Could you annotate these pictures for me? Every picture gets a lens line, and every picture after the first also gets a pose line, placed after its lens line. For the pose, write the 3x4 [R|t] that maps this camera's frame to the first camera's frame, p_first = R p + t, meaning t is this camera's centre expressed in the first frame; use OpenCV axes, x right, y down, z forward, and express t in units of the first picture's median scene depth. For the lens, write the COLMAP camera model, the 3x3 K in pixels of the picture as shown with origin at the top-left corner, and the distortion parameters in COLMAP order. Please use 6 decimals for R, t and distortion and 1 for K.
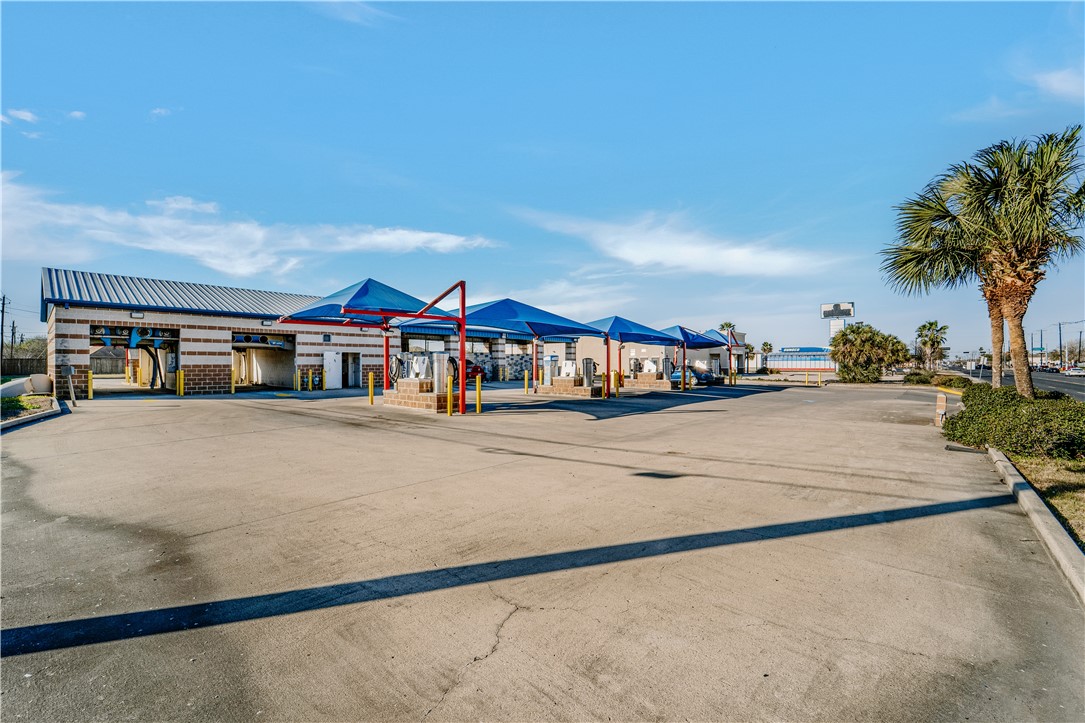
lens RADIAL K [[457.7, 0, 542.5], [0, 457.7, 361.5], [0, 0, 1]] dist [-0.017801, -0.000182]
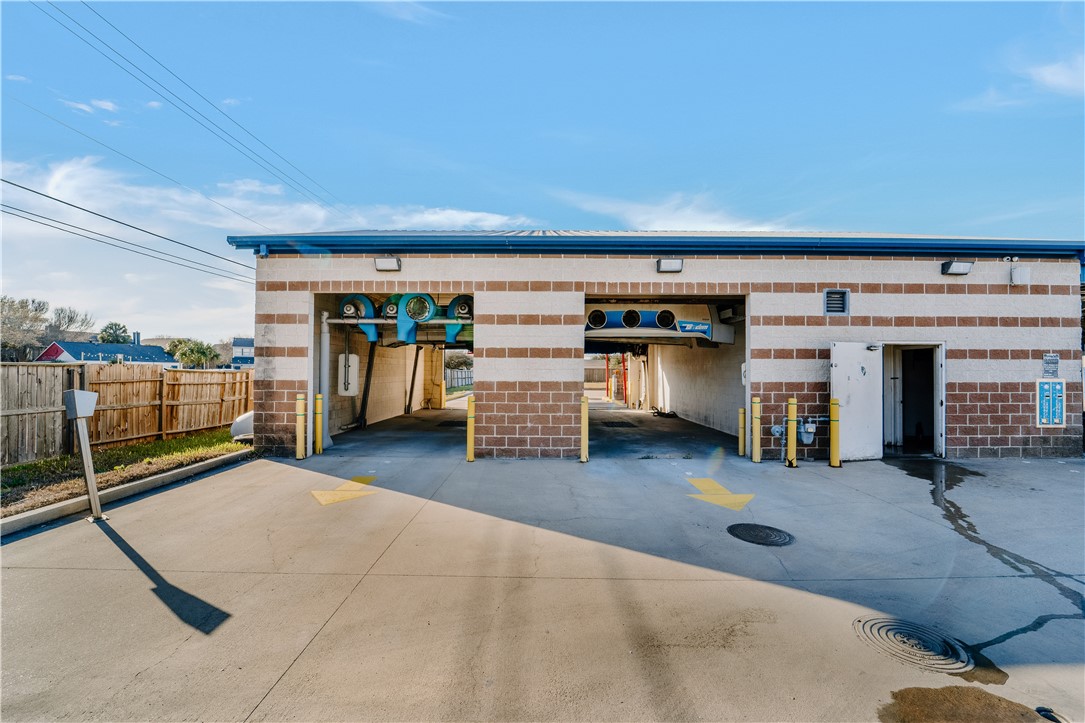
lens RADIAL K [[414.8, 0, 546.5], [0, 414.8, 367.8], [0, 0, 1]] dist [-0.016315, 0.000042]
pose [[0.640832, -0.010270, -0.767612, -0.395631], [0.000751, 0.999918, -0.012751, -0.000096], [0.767681, 0.007594, 0.640787, 0.677321]]
